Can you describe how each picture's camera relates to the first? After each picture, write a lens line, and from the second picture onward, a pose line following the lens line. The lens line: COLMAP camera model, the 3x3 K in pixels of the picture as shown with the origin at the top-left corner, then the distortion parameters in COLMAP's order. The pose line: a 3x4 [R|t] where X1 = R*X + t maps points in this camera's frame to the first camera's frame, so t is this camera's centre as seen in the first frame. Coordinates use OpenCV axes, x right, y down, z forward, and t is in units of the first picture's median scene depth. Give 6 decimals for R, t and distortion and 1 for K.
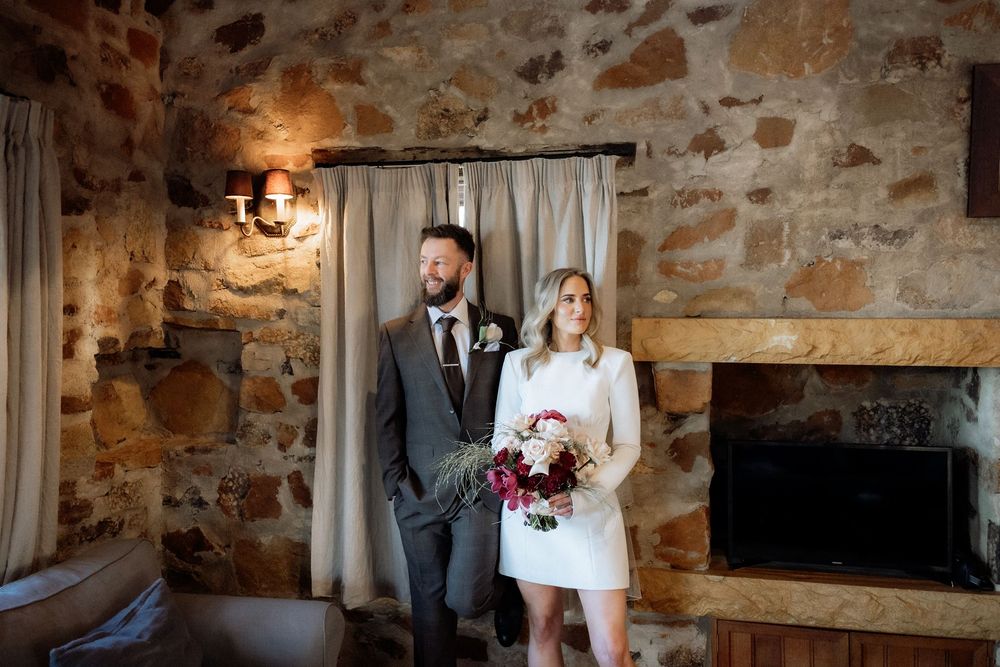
lens RADIAL K [[887.0, 0, 503.6], [0, 887.0, 342.1], [0, 0, 1]] dist [0.155770, -0.181852]
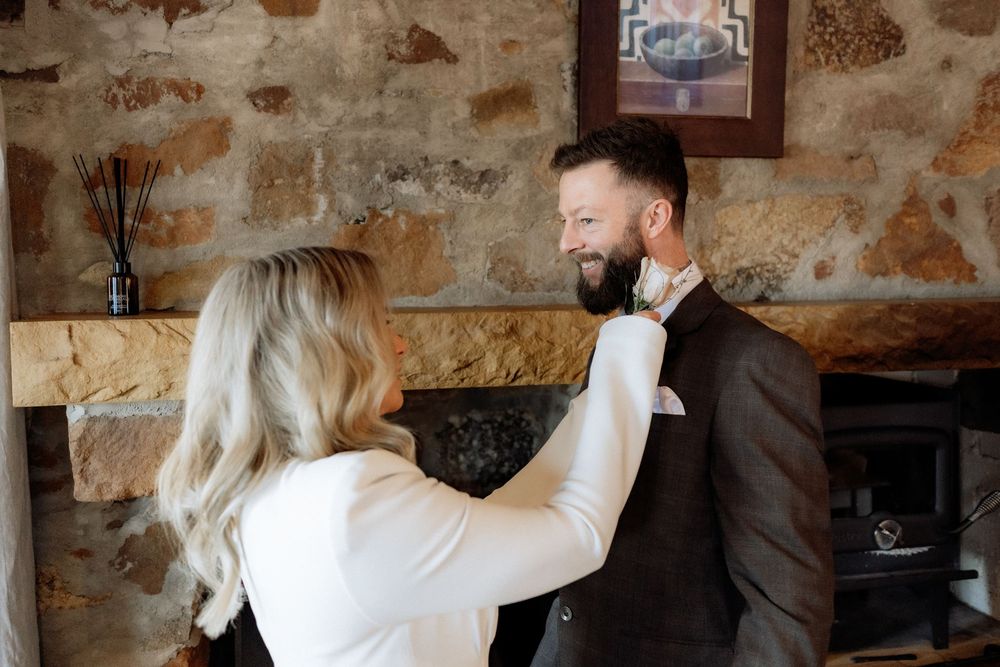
lens RADIAL K [[887.0, 0, 503.6], [0, 887.0, 342.1], [0, 0, 1]] dist [0.155770, -0.181852]
pose [[0.912889, -0.044750, 0.405748, 0.179900], [0.023743, 0.998111, 0.056663, -0.035887], [-0.407517, -0.042093, 0.912227, 0.404187]]
